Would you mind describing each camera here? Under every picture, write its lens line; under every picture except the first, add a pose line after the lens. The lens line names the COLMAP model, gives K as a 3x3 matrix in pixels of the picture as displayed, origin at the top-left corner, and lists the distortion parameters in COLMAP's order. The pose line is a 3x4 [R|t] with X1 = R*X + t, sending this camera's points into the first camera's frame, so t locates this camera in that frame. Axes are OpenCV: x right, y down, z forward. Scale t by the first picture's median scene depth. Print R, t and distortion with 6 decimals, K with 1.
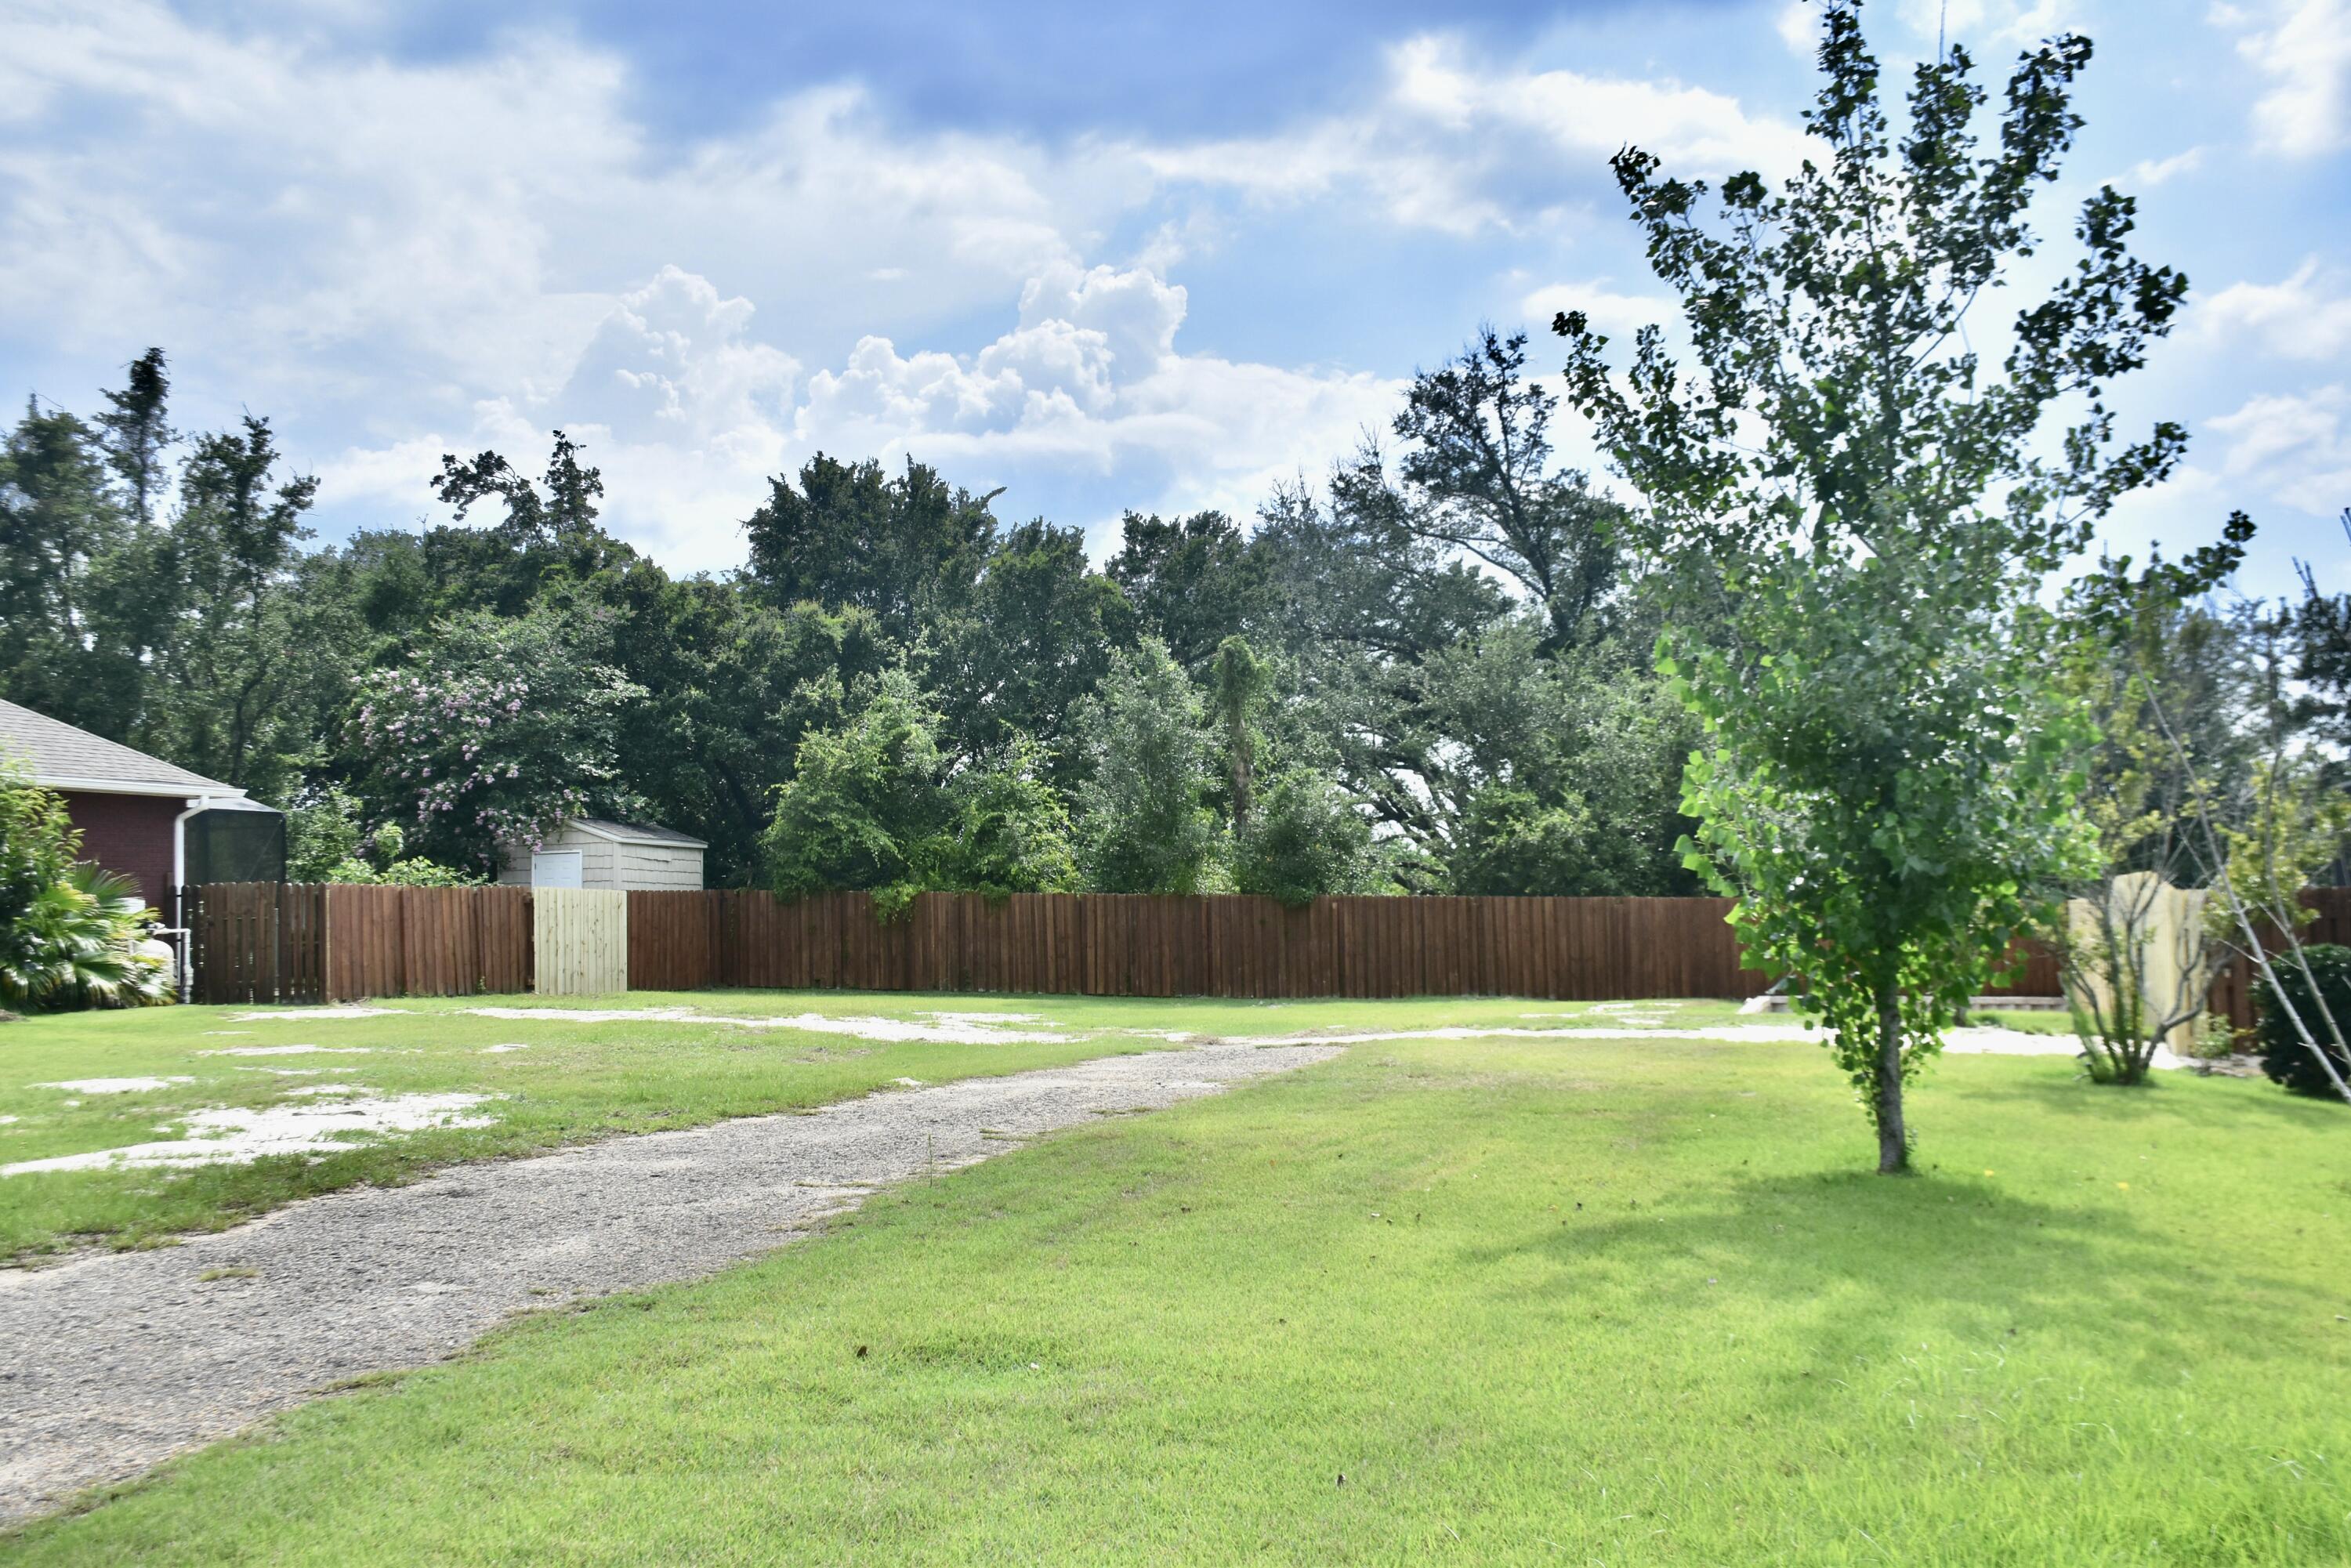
lens RADIAL K [[2226.0, 0, 1199.6], [0, 2226.0, 782.0], [0, 0, 1]] dist [-0.074729, 0.185445]
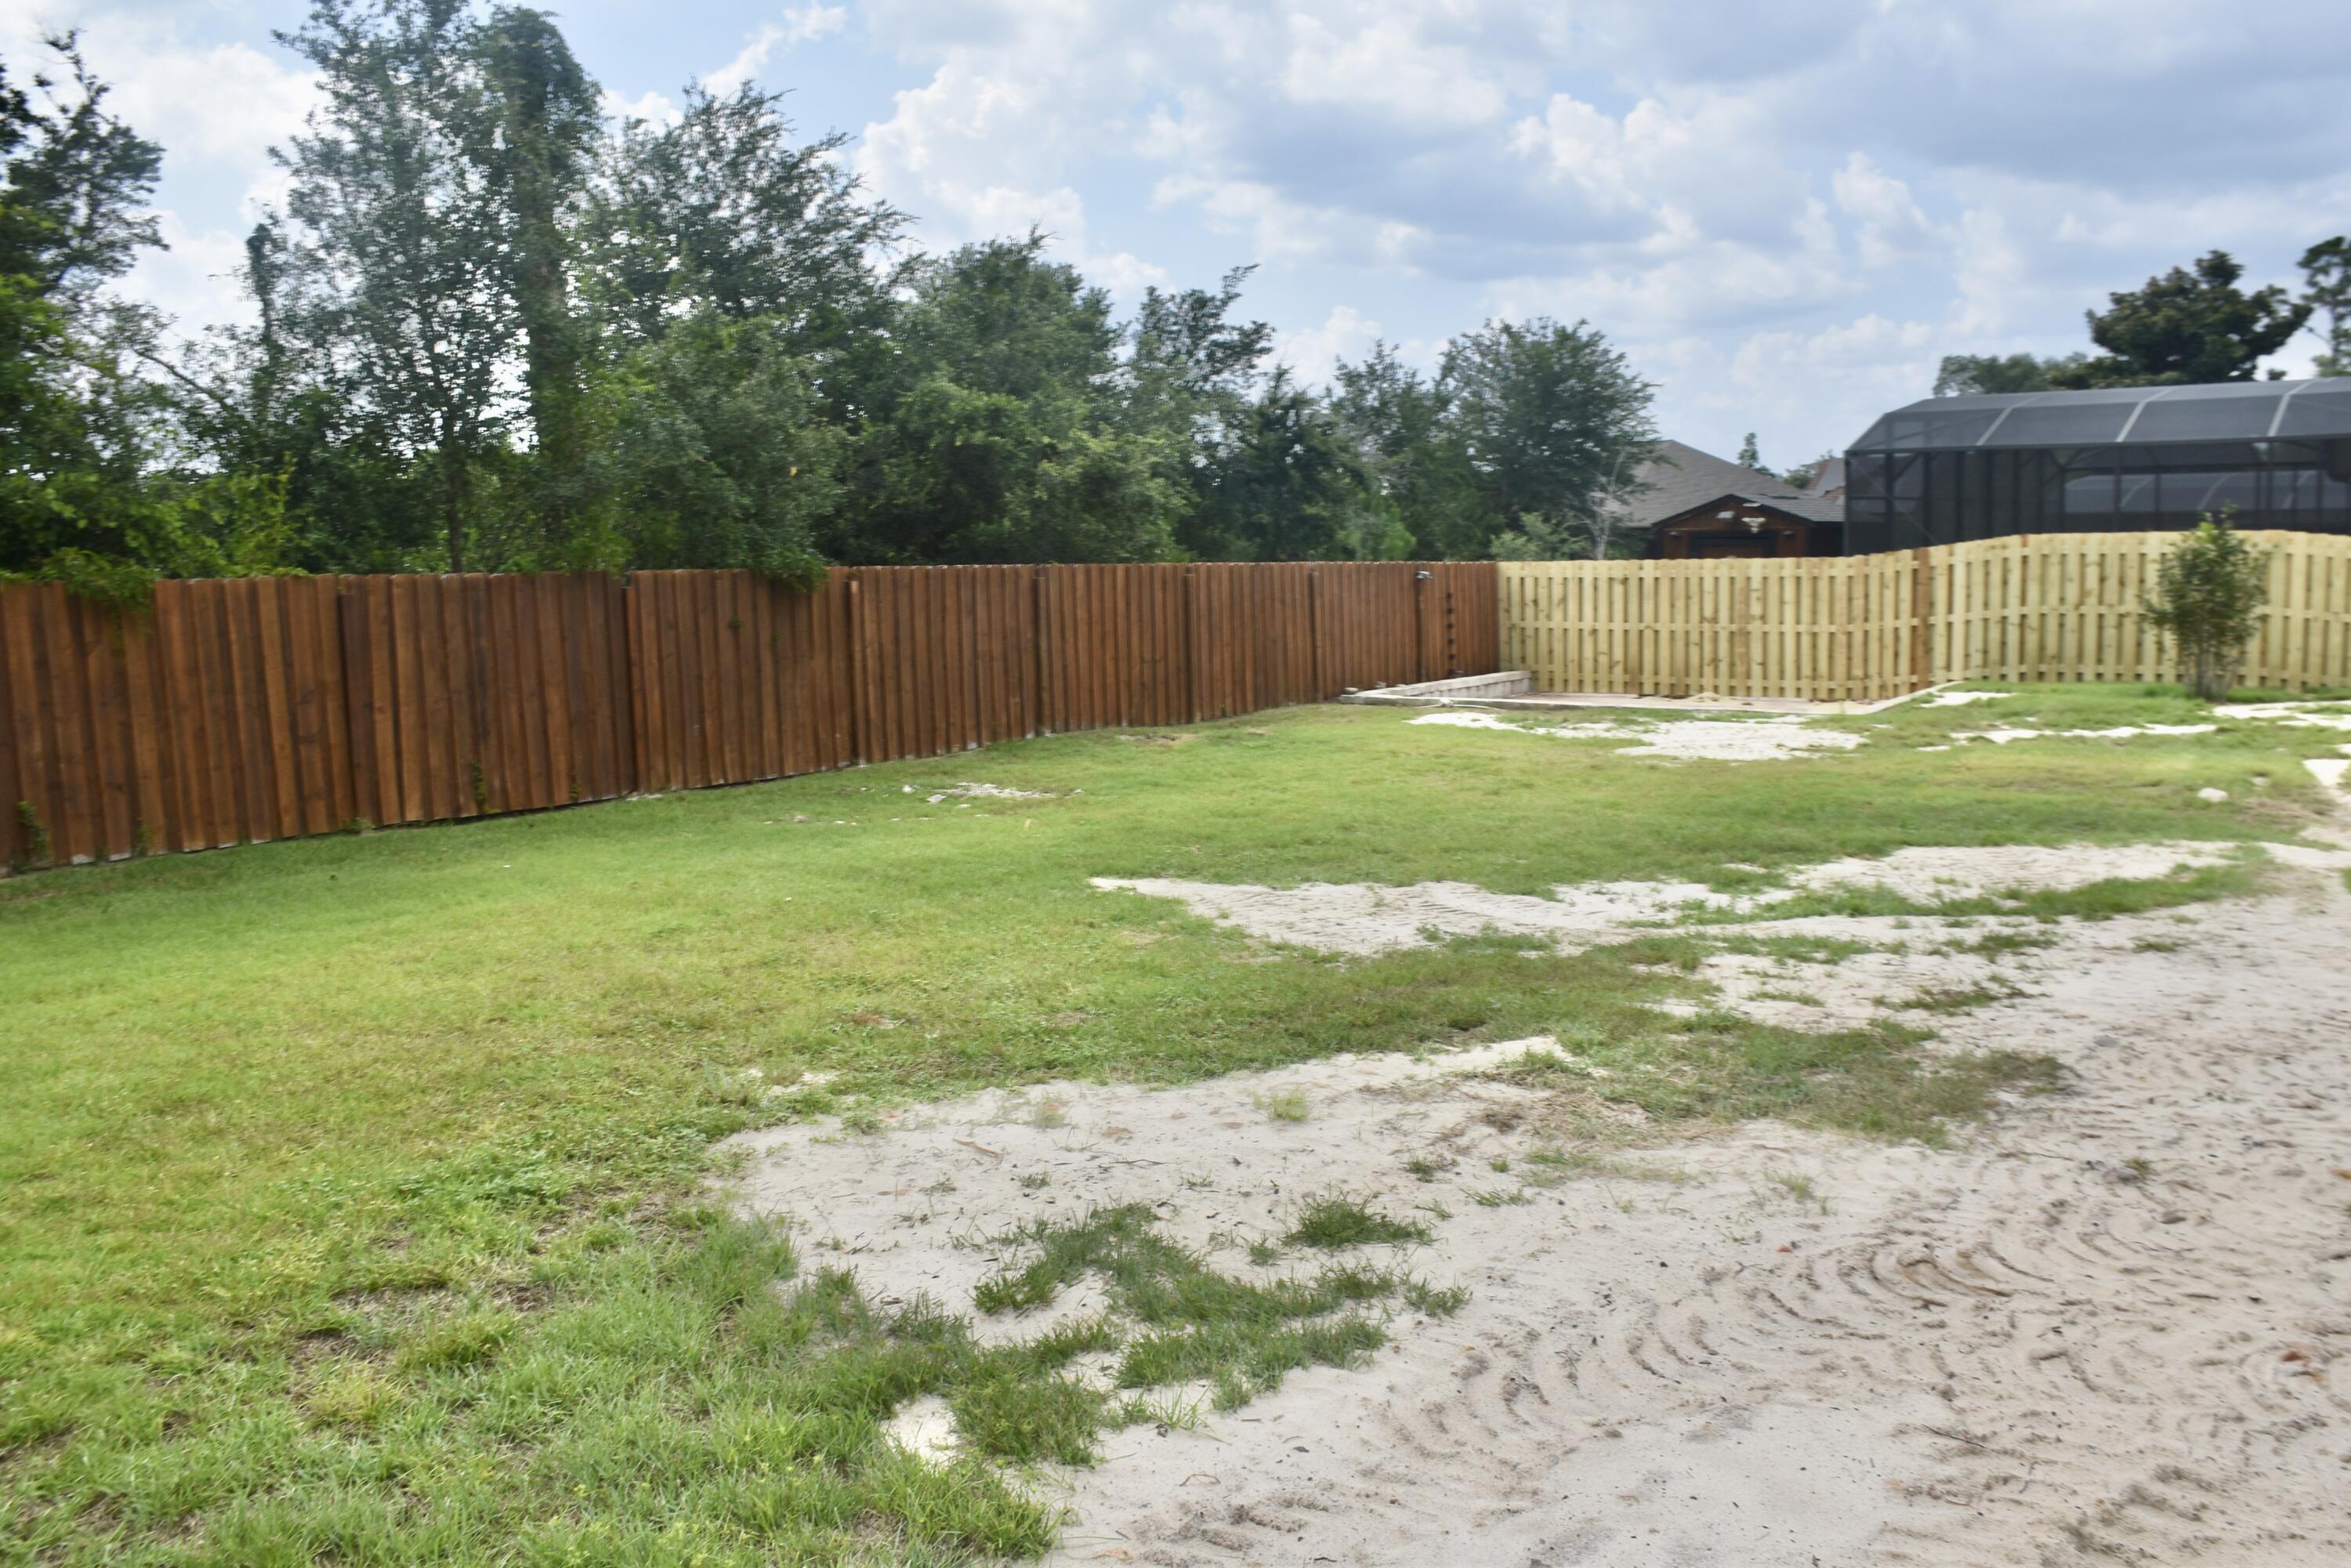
lens RADIAL K [[1852.9, 0, 1189.7], [0, 1852.9, 775.9], [0, 0, 1]] dist [-0.142808, 0.105381]
pose [[0.333728, -0.114588, 0.935679, -0.287738], [-0.033070, 0.990550, 0.133103, 0.035144], [-0.942089, -0.075363, 0.326785, 0.699161]]
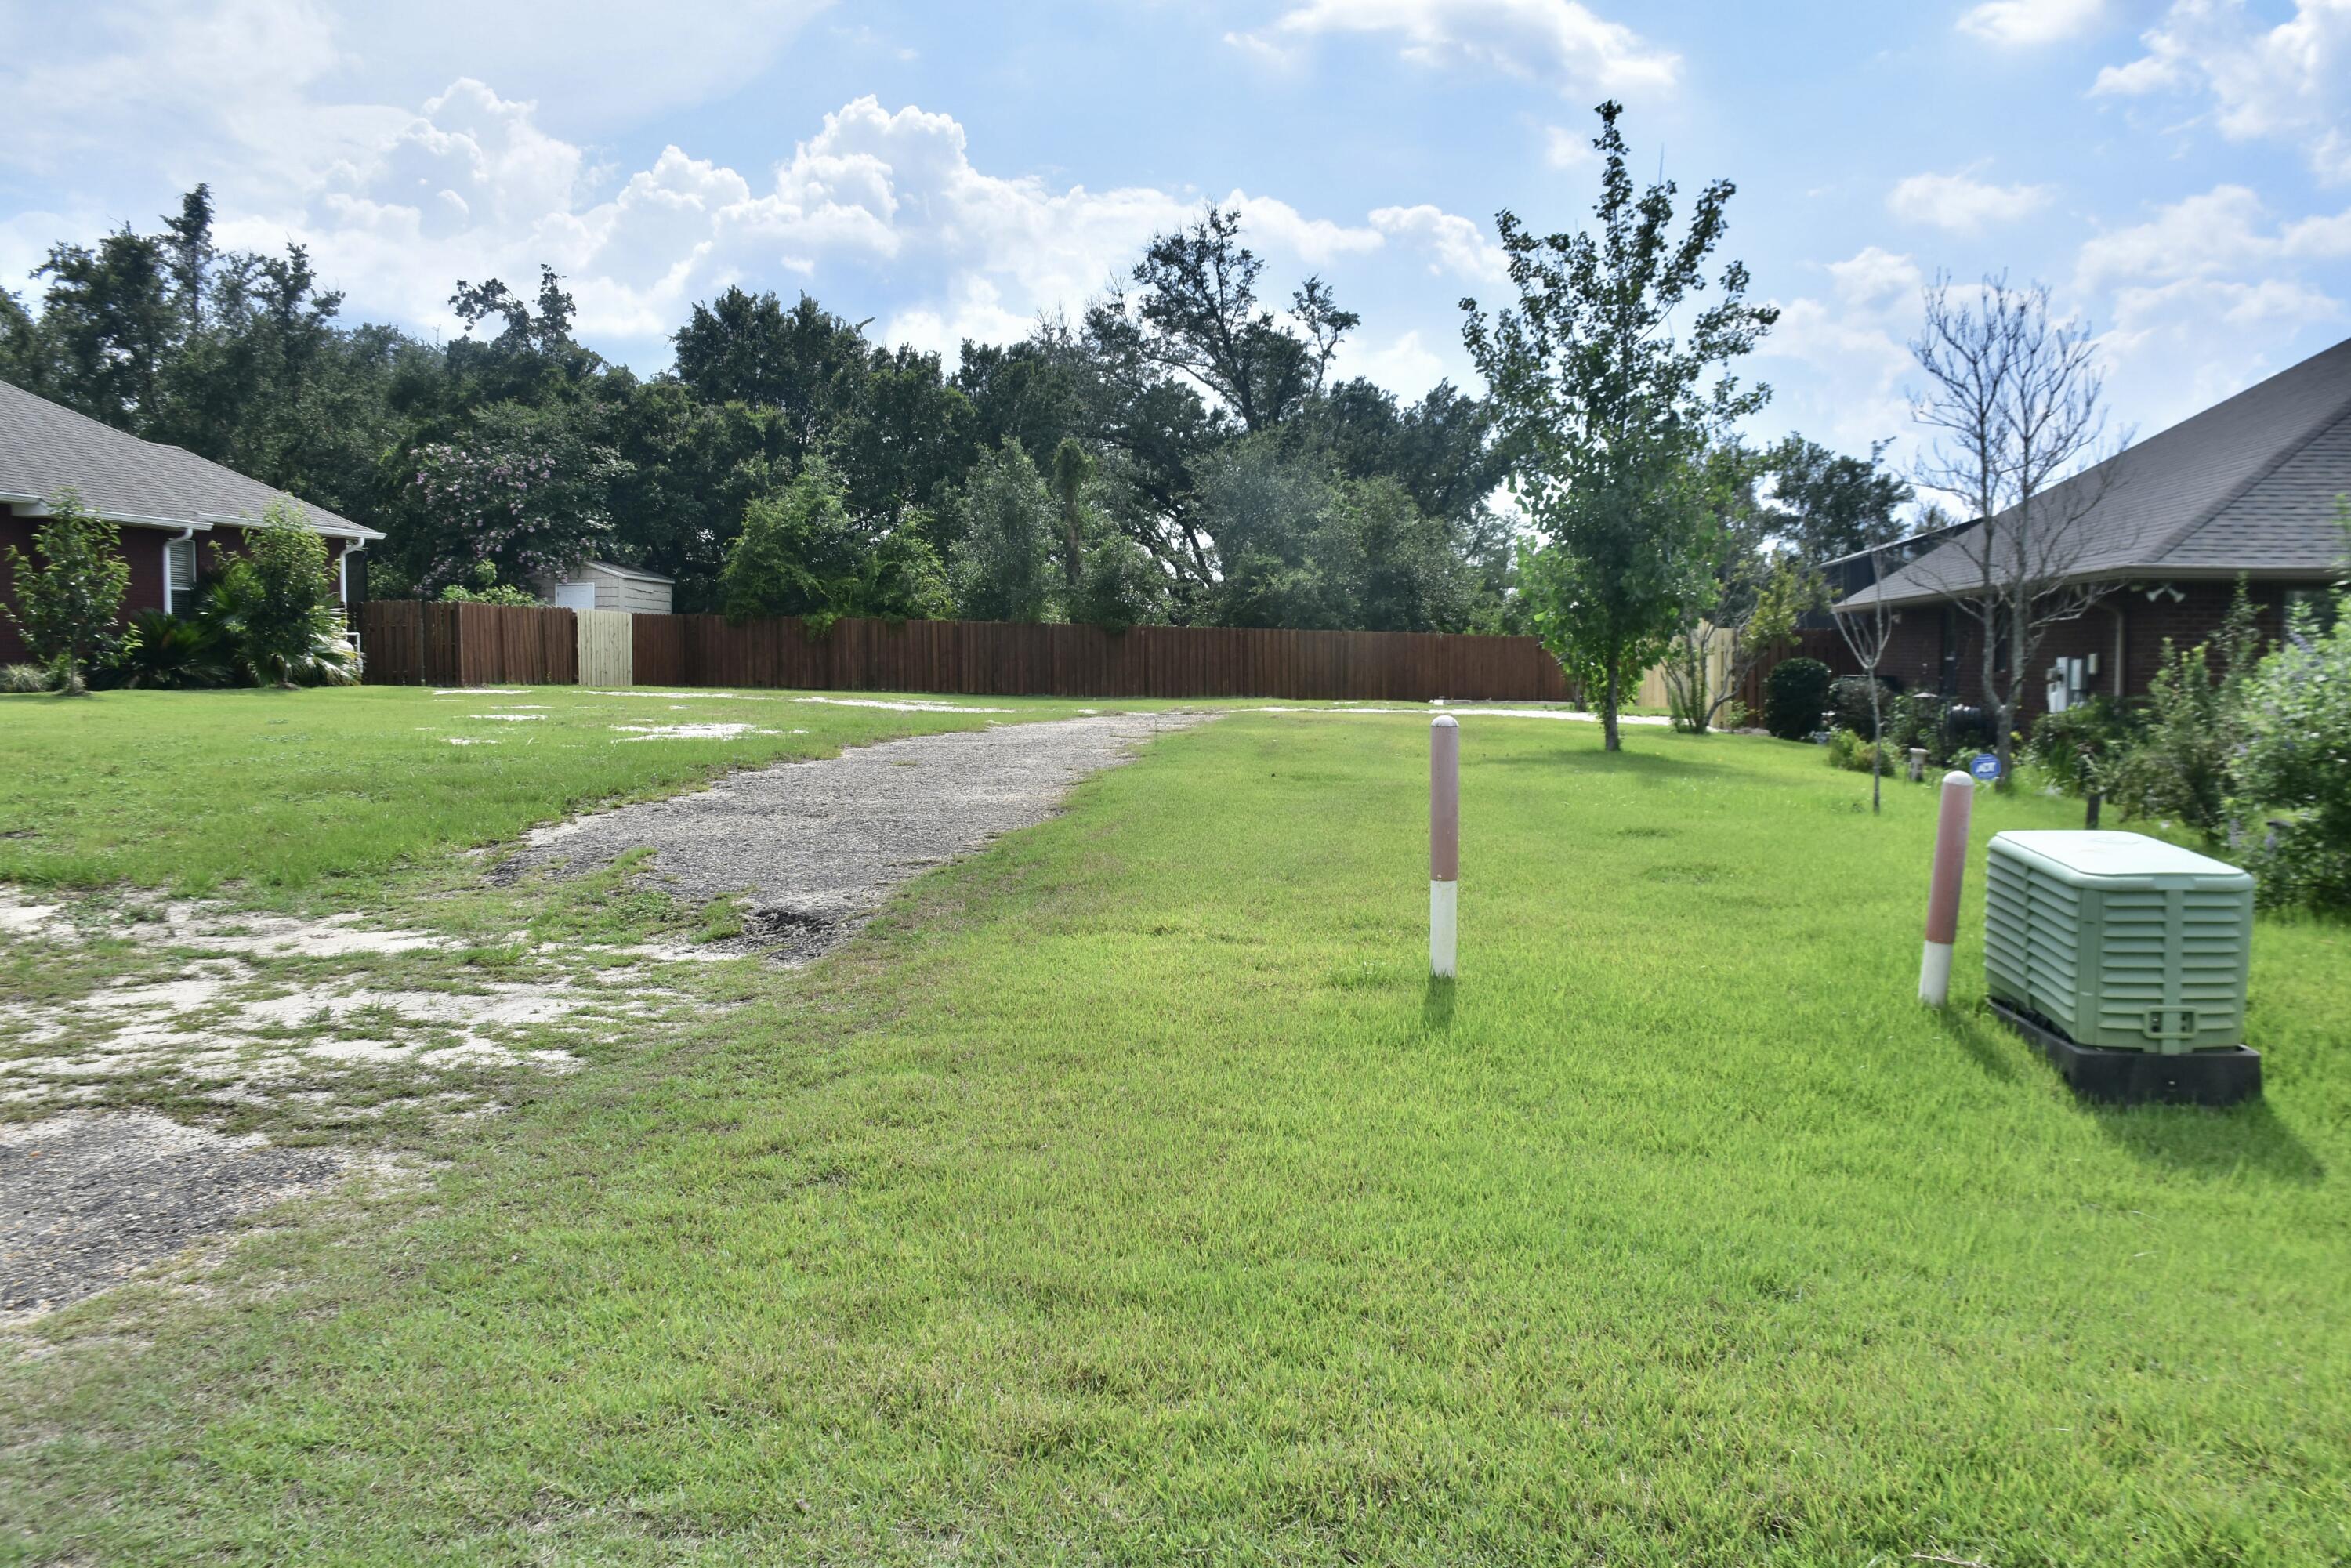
lens RADIAL K [[1852.9, 0, 1189.7], [0, 1852.9, 775.9], [0, 0, 1]] dist [-0.142808, 0.105381]
pose [[0.985995, 0.008676, 0.166551, -0.095558], [-0.029010, 0.992344, 0.120053, 0.002897], [-0.164235, -0.123203, 0.978697, -0.159264]]
